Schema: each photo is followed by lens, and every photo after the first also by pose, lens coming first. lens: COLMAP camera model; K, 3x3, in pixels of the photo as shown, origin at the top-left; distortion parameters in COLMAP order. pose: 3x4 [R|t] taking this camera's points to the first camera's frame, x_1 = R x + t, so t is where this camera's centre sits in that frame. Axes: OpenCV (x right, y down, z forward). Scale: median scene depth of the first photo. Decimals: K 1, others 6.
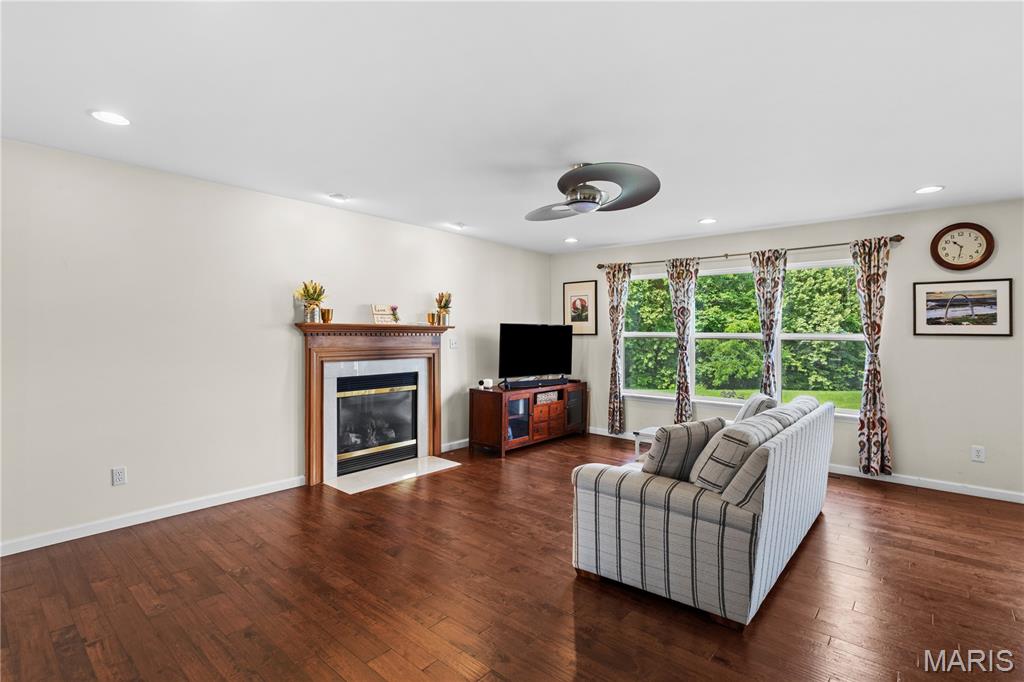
lens RADIAL K [[483.0, 0, 511.8], [0, 483.0, 330.8], [0, 0, 1]] dist [0.000650, 0.000028]
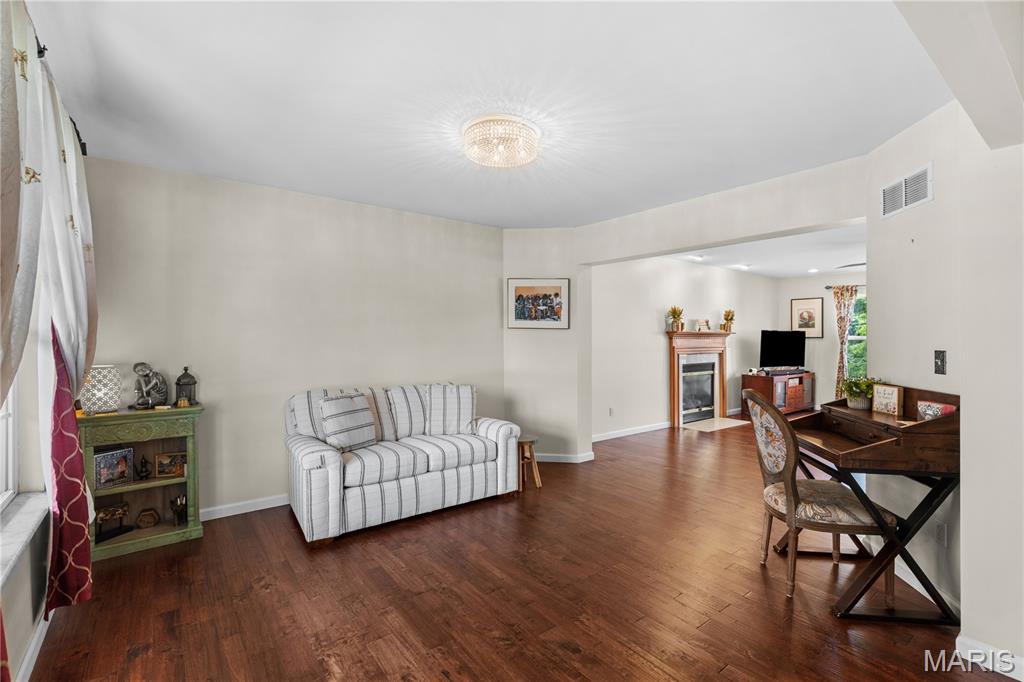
lens RADIAL K [[462.4, 0, 512.0], [0, 462.4, 341.0], [0, 0, 1]] dist [0.000143, -0.000255]
pose [[0.978951, -0.000006, -0.204094, -0.487900], [0.003159, 0.999881, 0.015121, -0.006418], [0.204070, -0.015447, 0.978834, -0.529014]]
